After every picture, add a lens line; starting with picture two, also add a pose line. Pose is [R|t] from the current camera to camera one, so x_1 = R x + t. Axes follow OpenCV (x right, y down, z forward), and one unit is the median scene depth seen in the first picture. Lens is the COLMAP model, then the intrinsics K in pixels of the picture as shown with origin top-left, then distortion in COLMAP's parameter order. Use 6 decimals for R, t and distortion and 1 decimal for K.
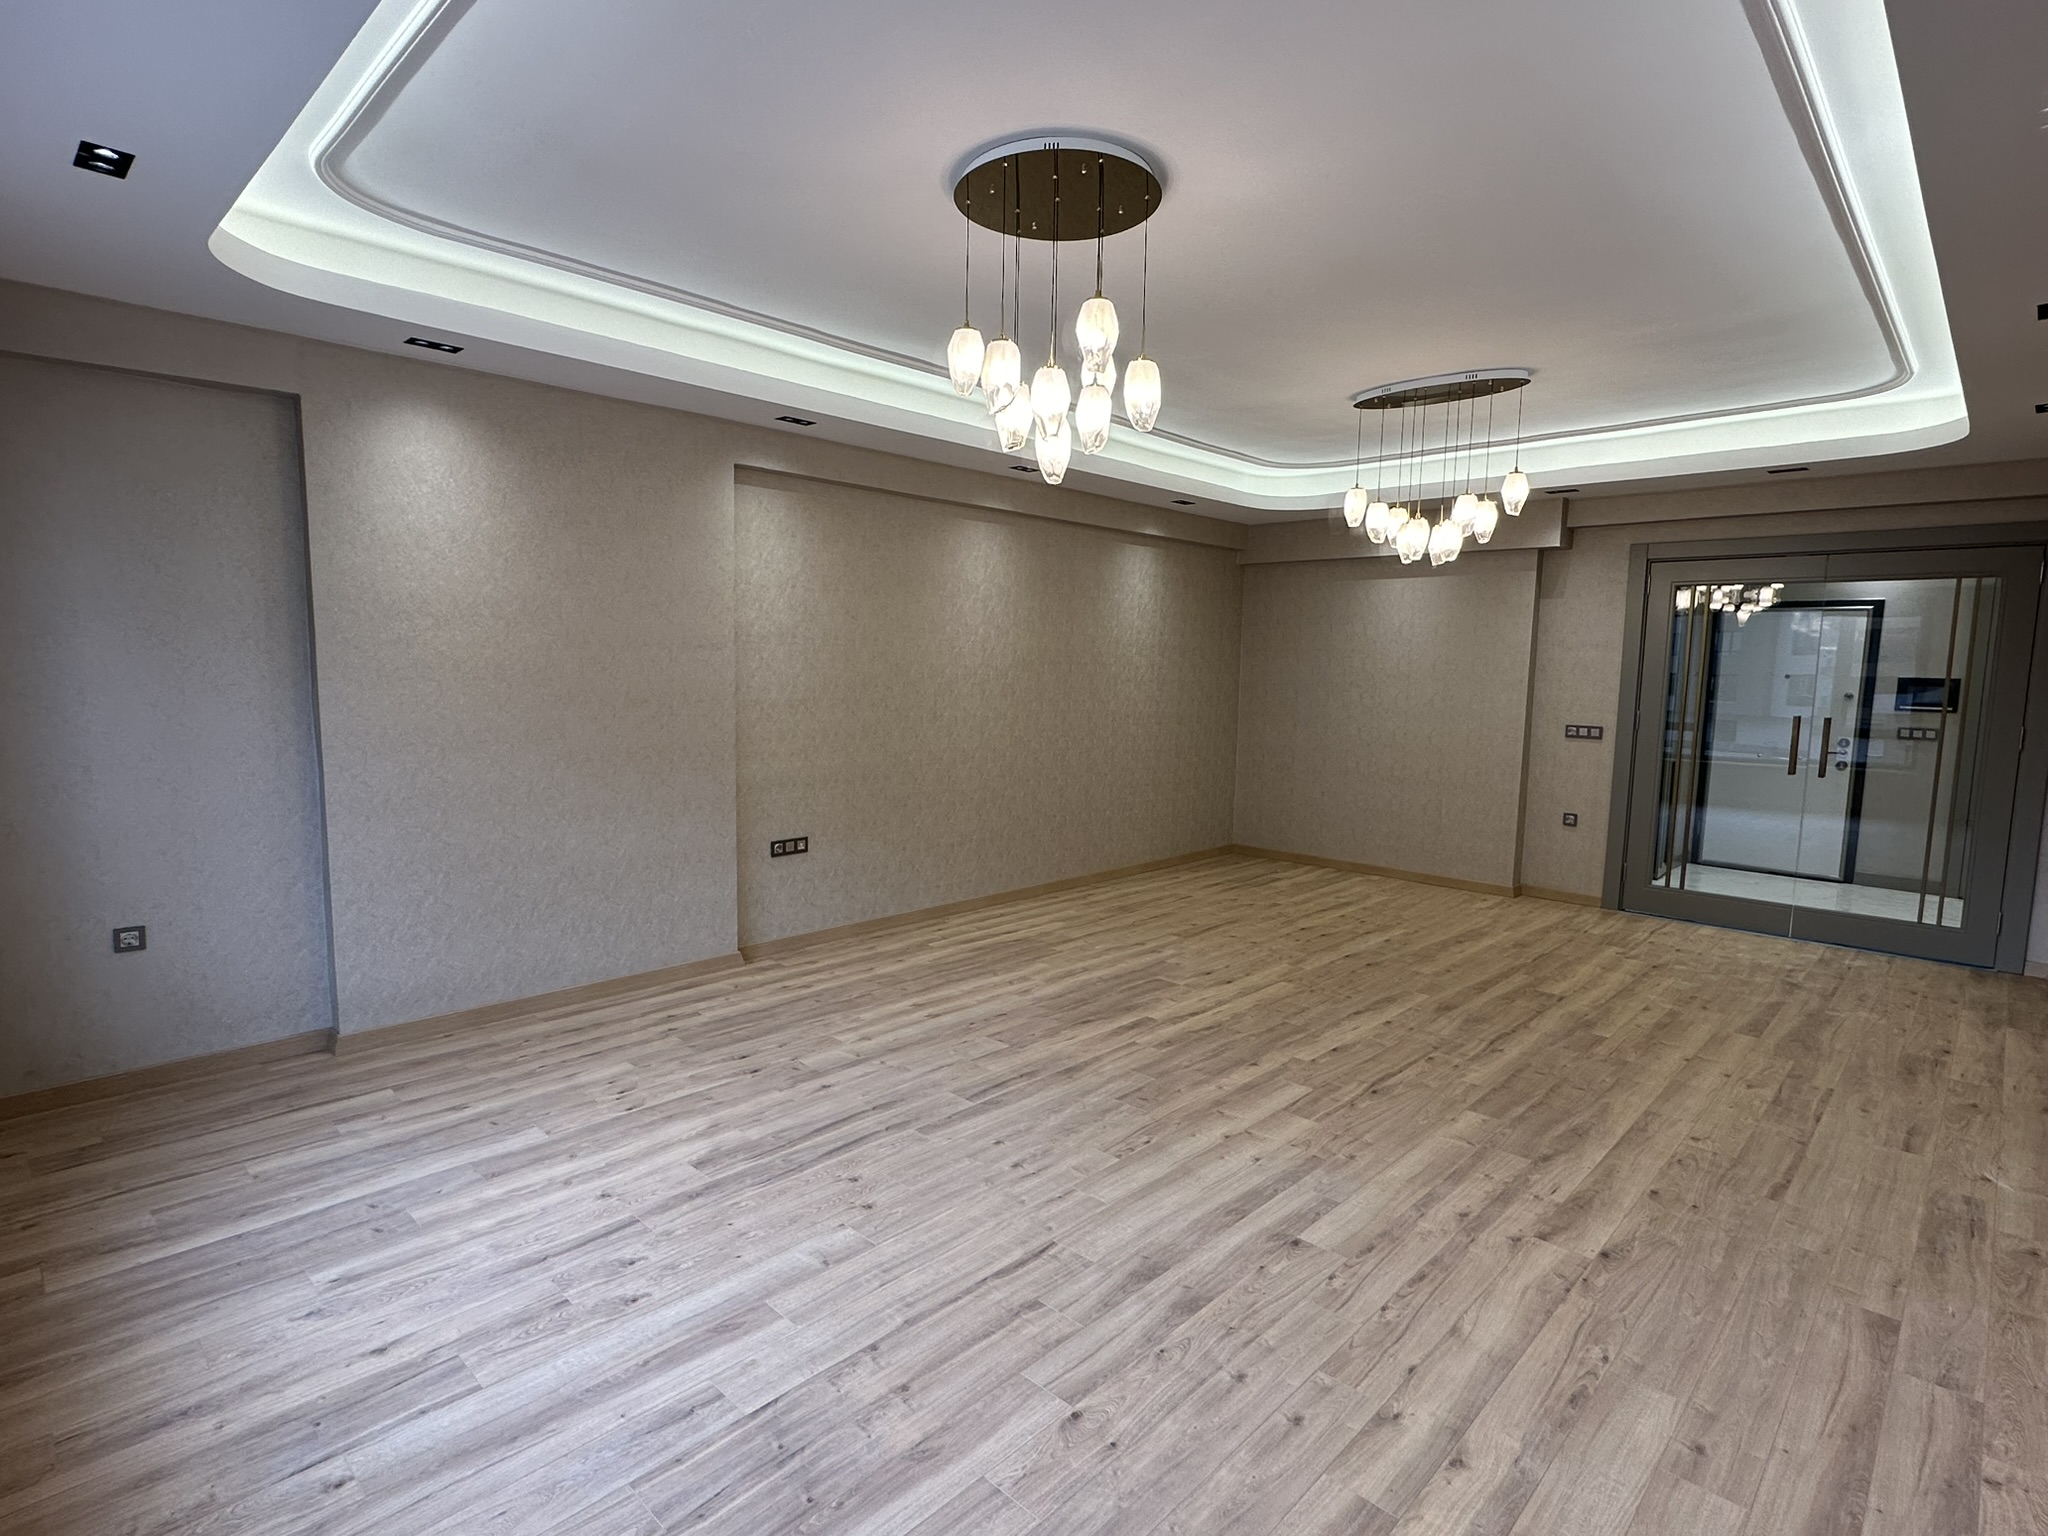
lens RADIAL K [[1036.9, 0, 1025.8], [0, 1036.9, 772.2], [0, 0, 1]] dist [-0.001811, 0.000141]
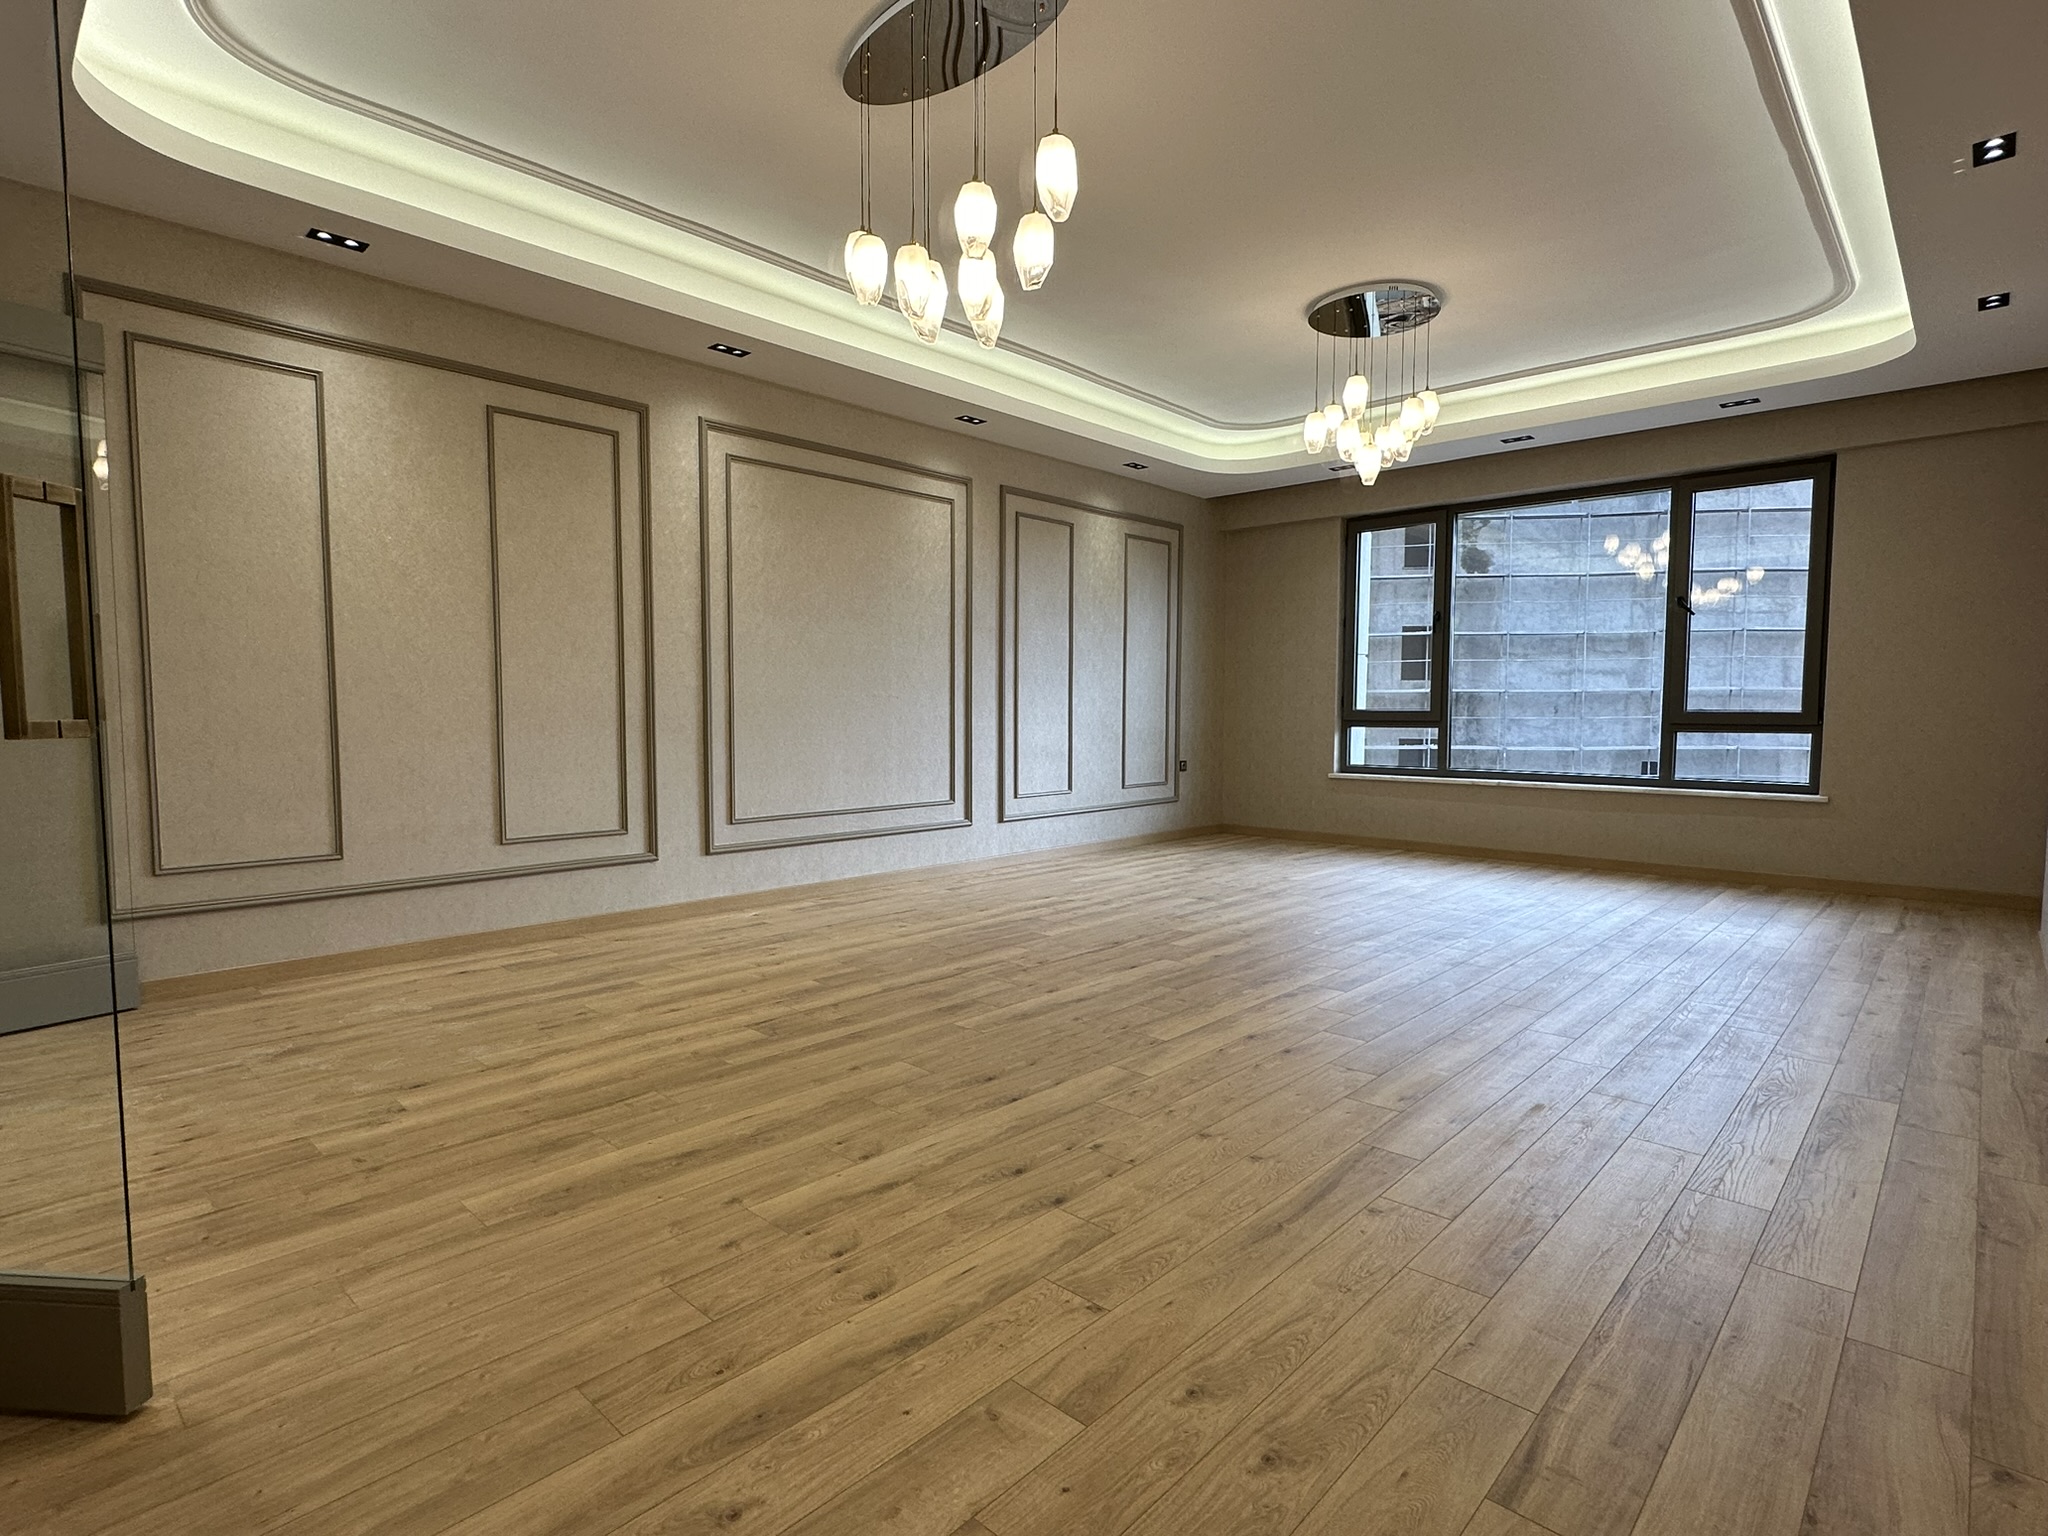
lens RADIAL K [[1043.9, 0, 1024.0], [0, 1043.9, 768.0], [0, 0, 1]] dist [0.000256, 0.000011]
pose [[-0.999648, -0.019303, -0.018200, 0.397612], [-0.022031, 0.986207, 0.164041, -0.068650], [0.014782, 0.164384, -0.986286, 1.821655]]
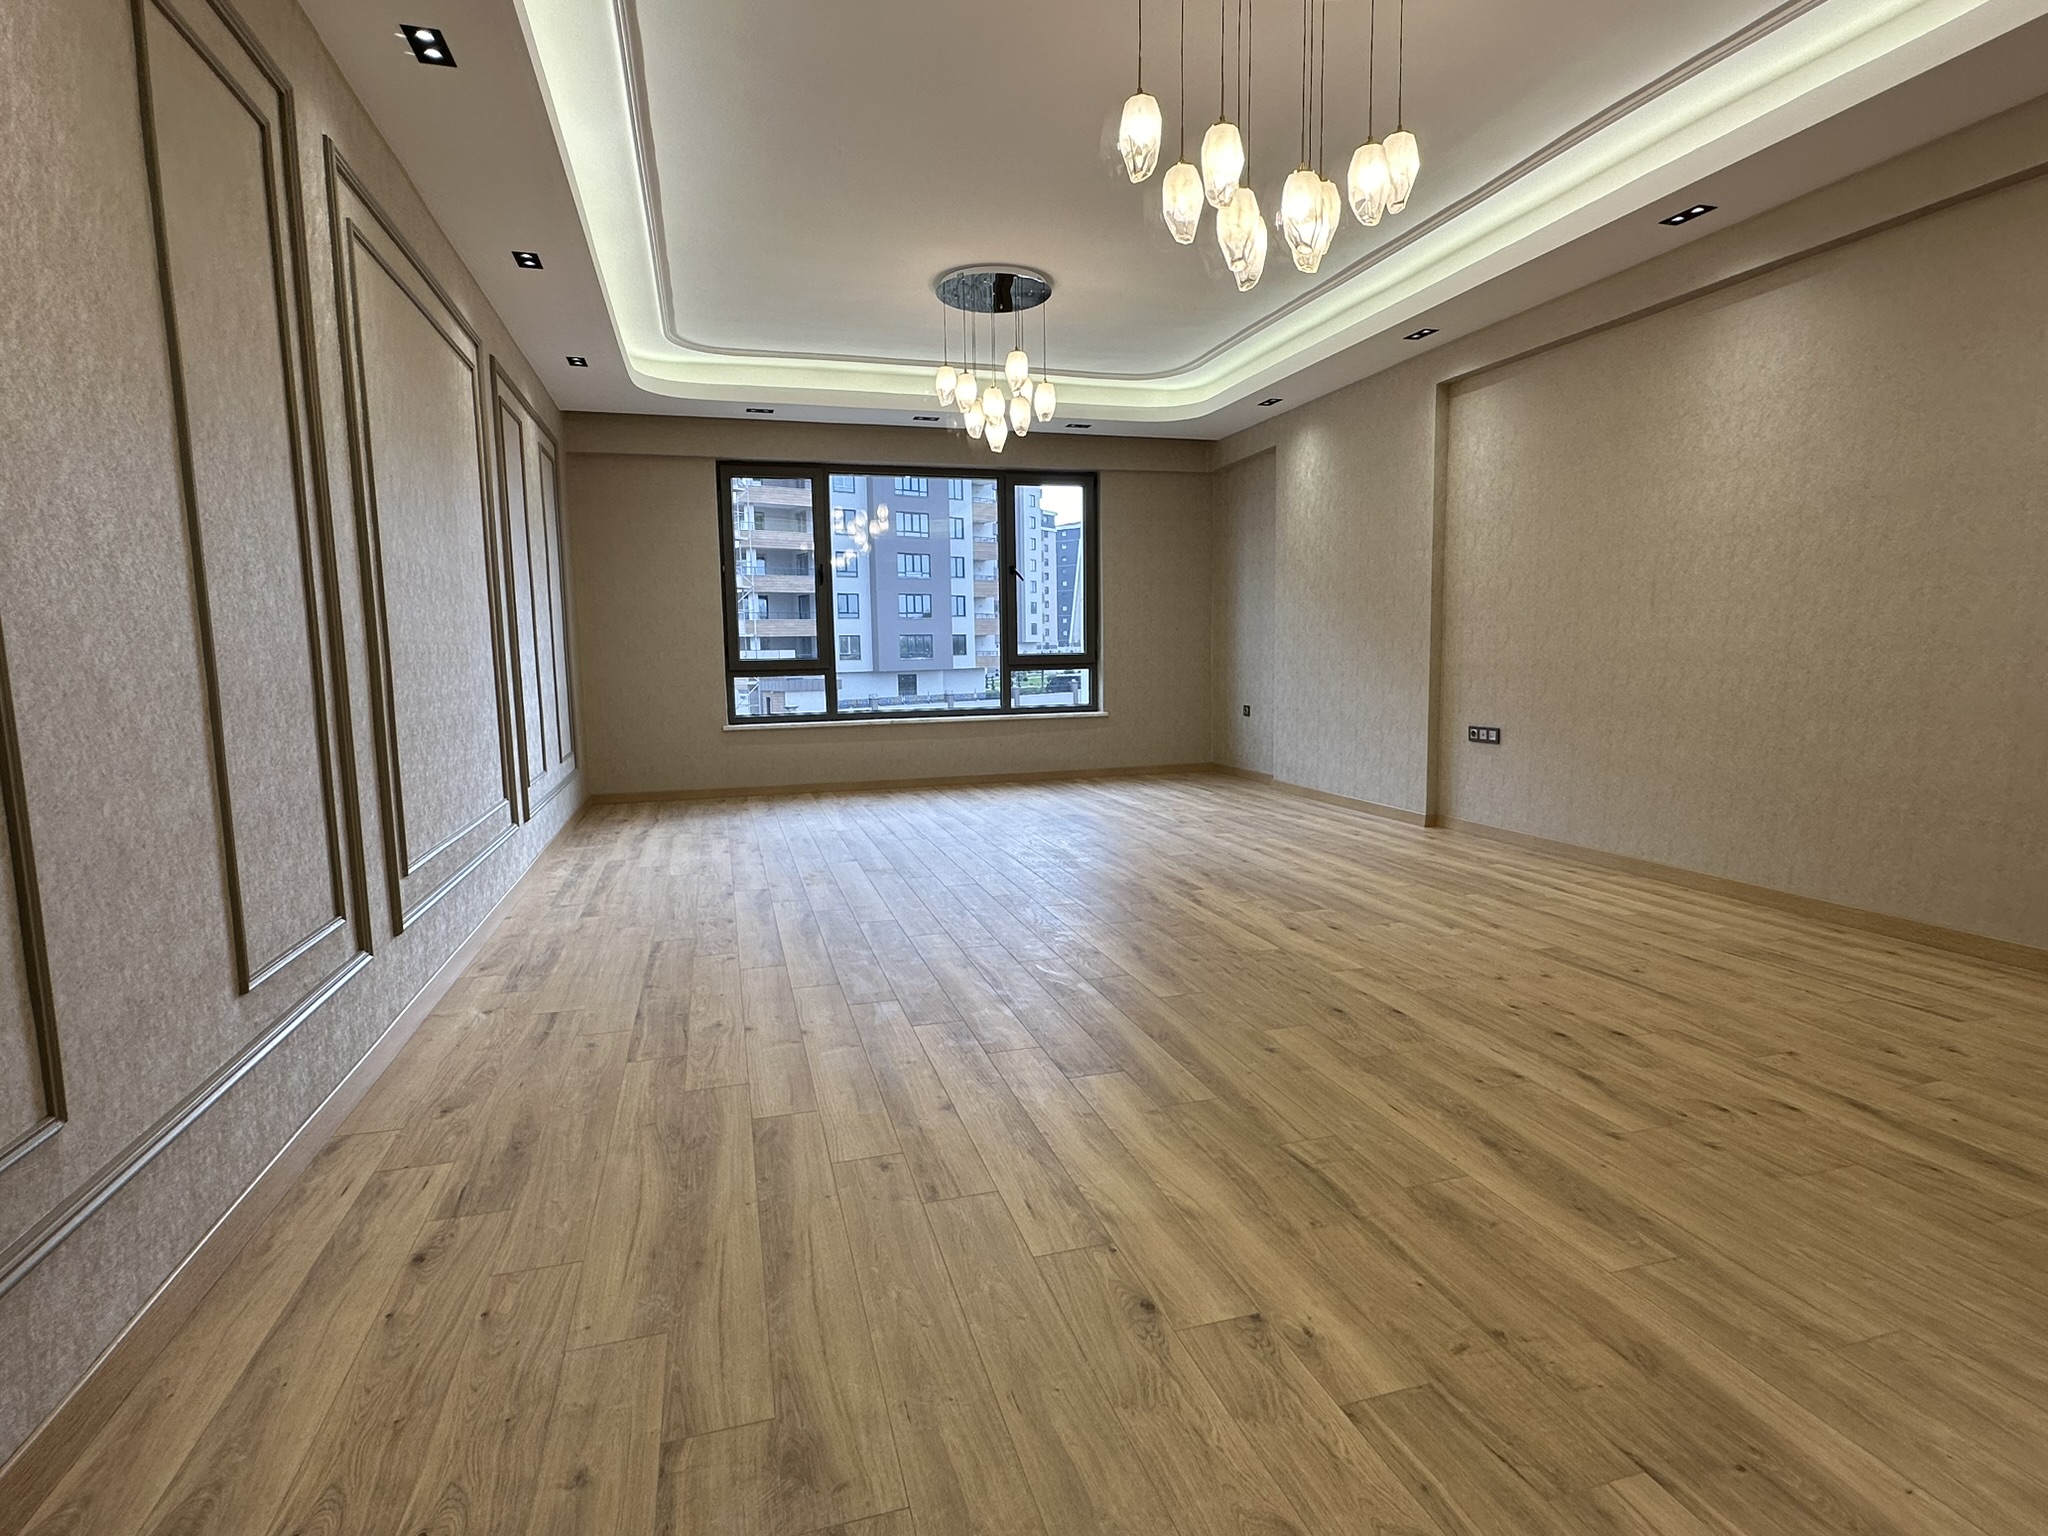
lens RADIAL K [[1036.9, 0, 1025.8], [0, 1036.9, 772.2], [0, 0, 1]] dist [-0.001811, 0.000141]
pose [[-0.491747, 0.095154, -0.865523, 1.078029], [-0.085864, 0.983867, 0.156948, -0.016814], [0.866494, 0.151496, -0.475644, 1.341053]]
